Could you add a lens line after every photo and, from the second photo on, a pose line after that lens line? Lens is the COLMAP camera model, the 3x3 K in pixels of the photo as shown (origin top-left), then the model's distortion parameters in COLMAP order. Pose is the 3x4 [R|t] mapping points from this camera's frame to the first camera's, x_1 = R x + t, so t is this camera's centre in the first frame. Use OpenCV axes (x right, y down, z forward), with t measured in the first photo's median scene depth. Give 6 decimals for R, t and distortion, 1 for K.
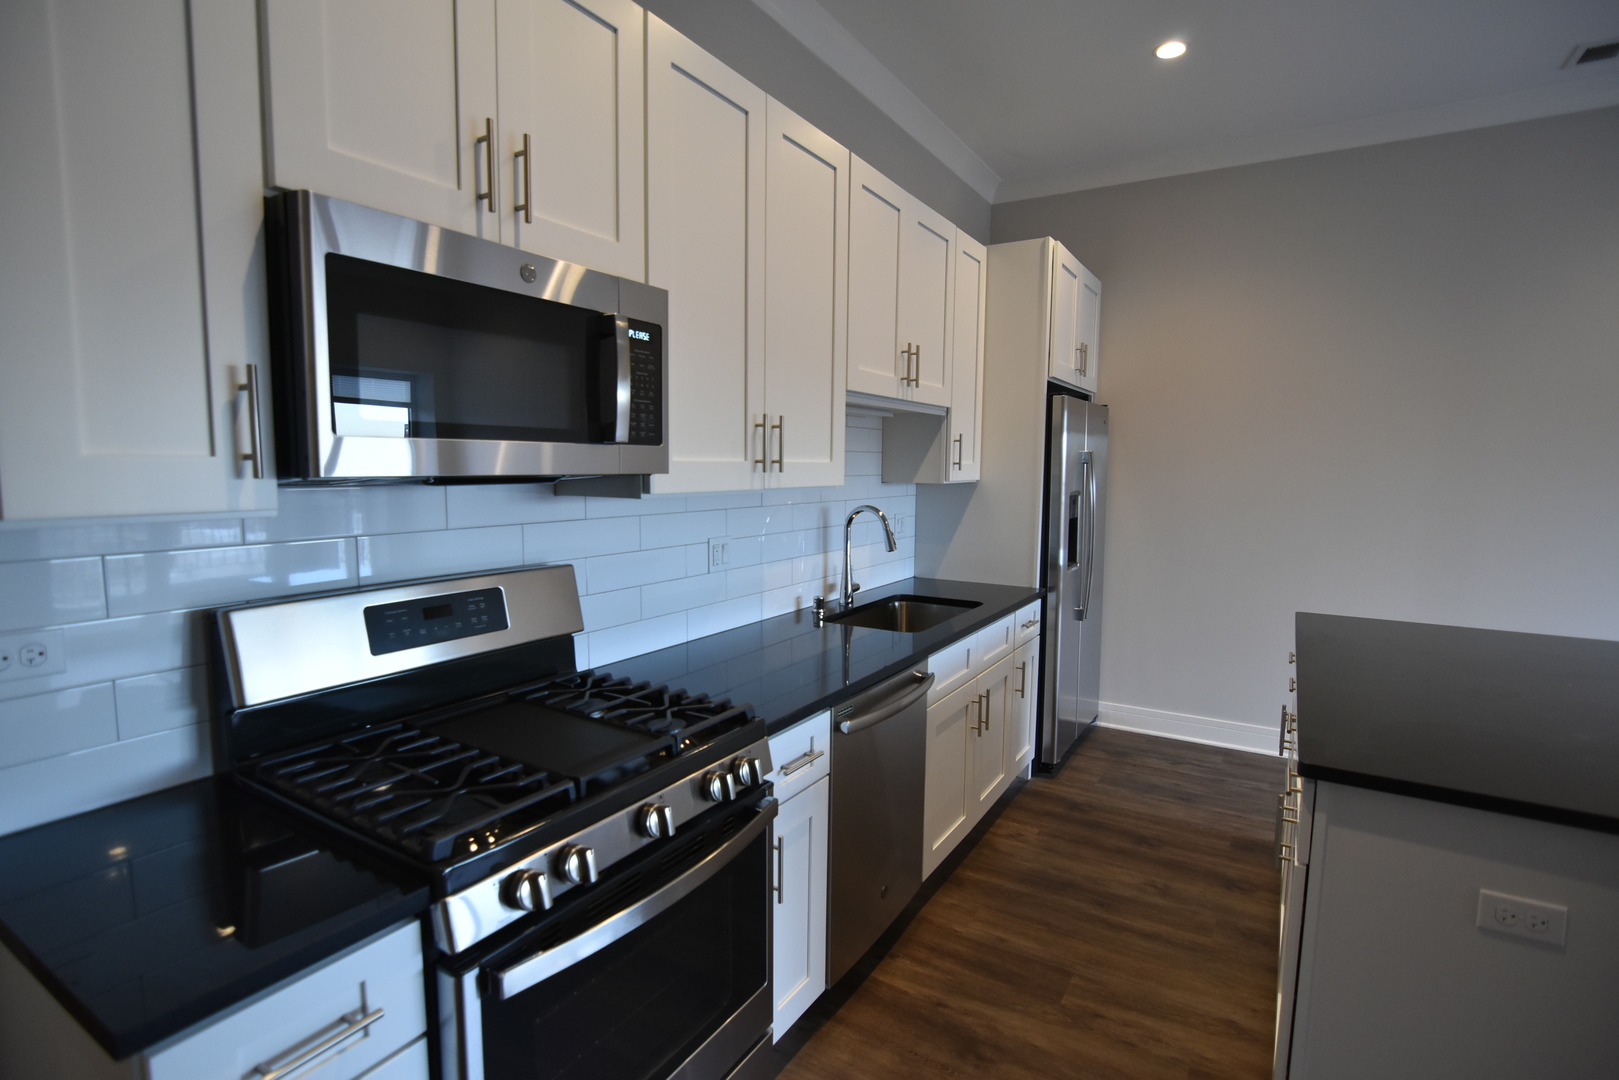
lens RADIAL K [[788.2, 0, 802.9], [0, 788.2, 543.0], [0, 0, 1]] dist [-0.031566, 0.010119]
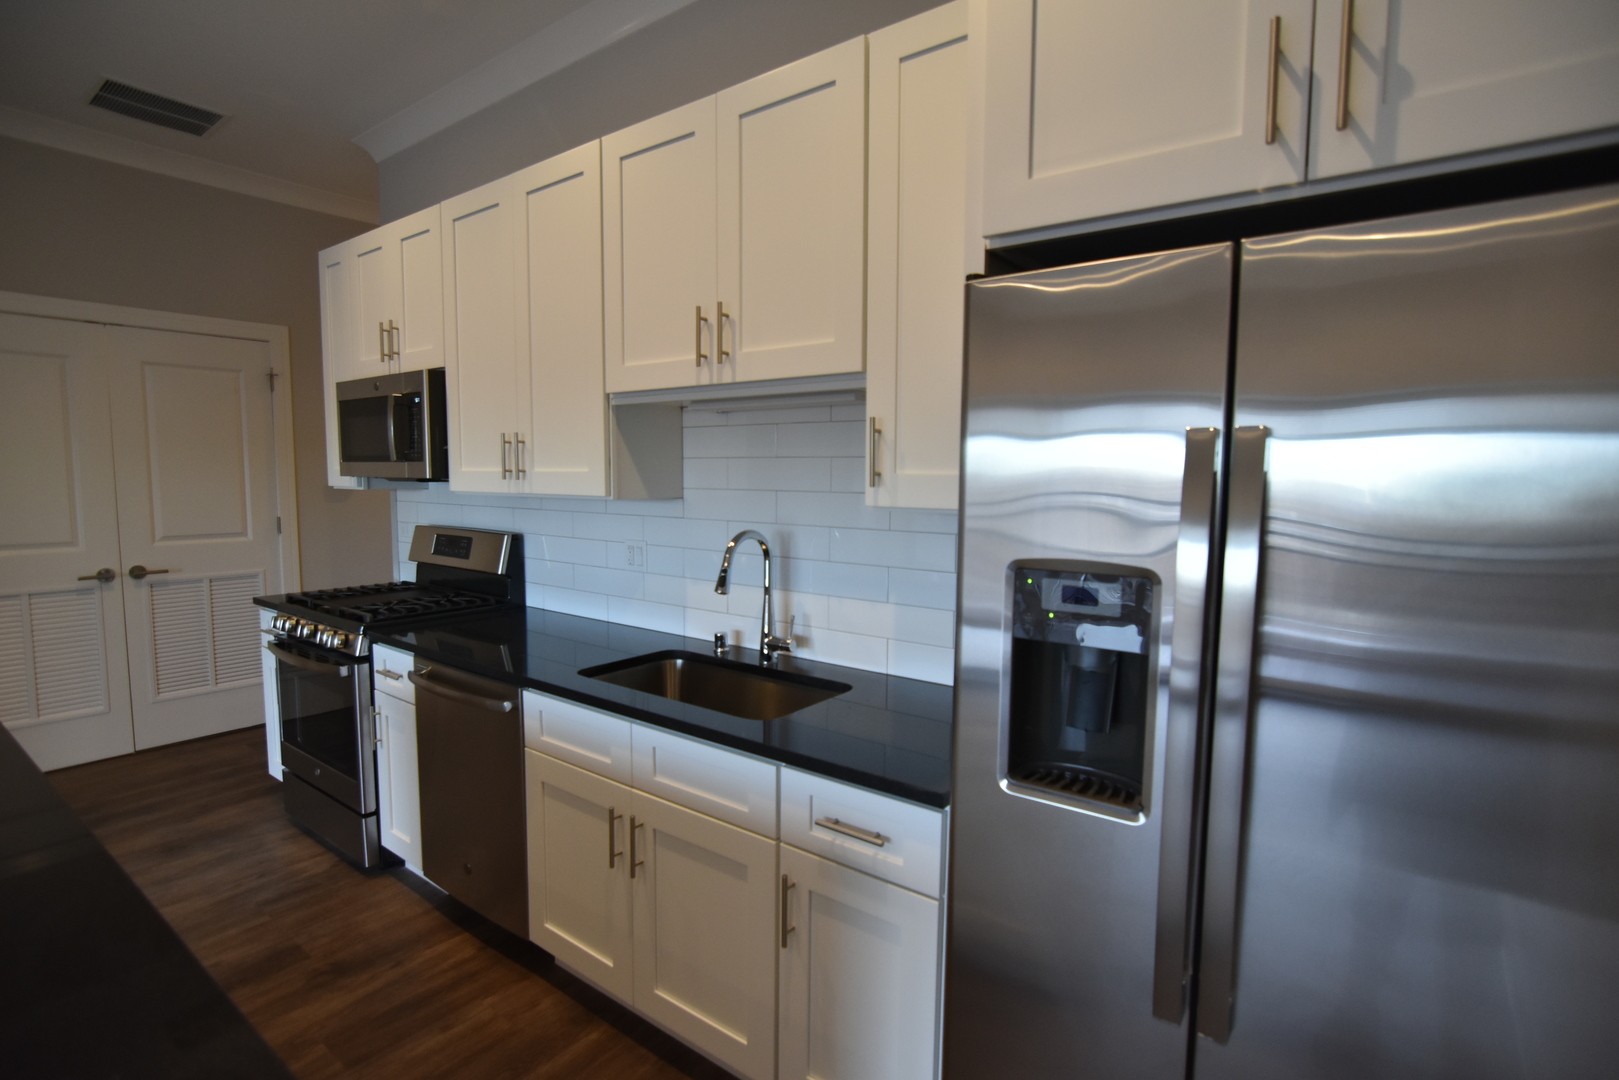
lens RADIAL K [[788.2, 0, 802.9], [0, 788.2, 543.0], [0, 0, 1]] dist [-0.031566, 0.010119]
pose [[-0.092670, 0.082297, -0.992290, 1.076849], [-0.108978, 0.989753, 0.092264, -0.146006], [0.989715, 0.116688, -0.082752, 1.475579]]
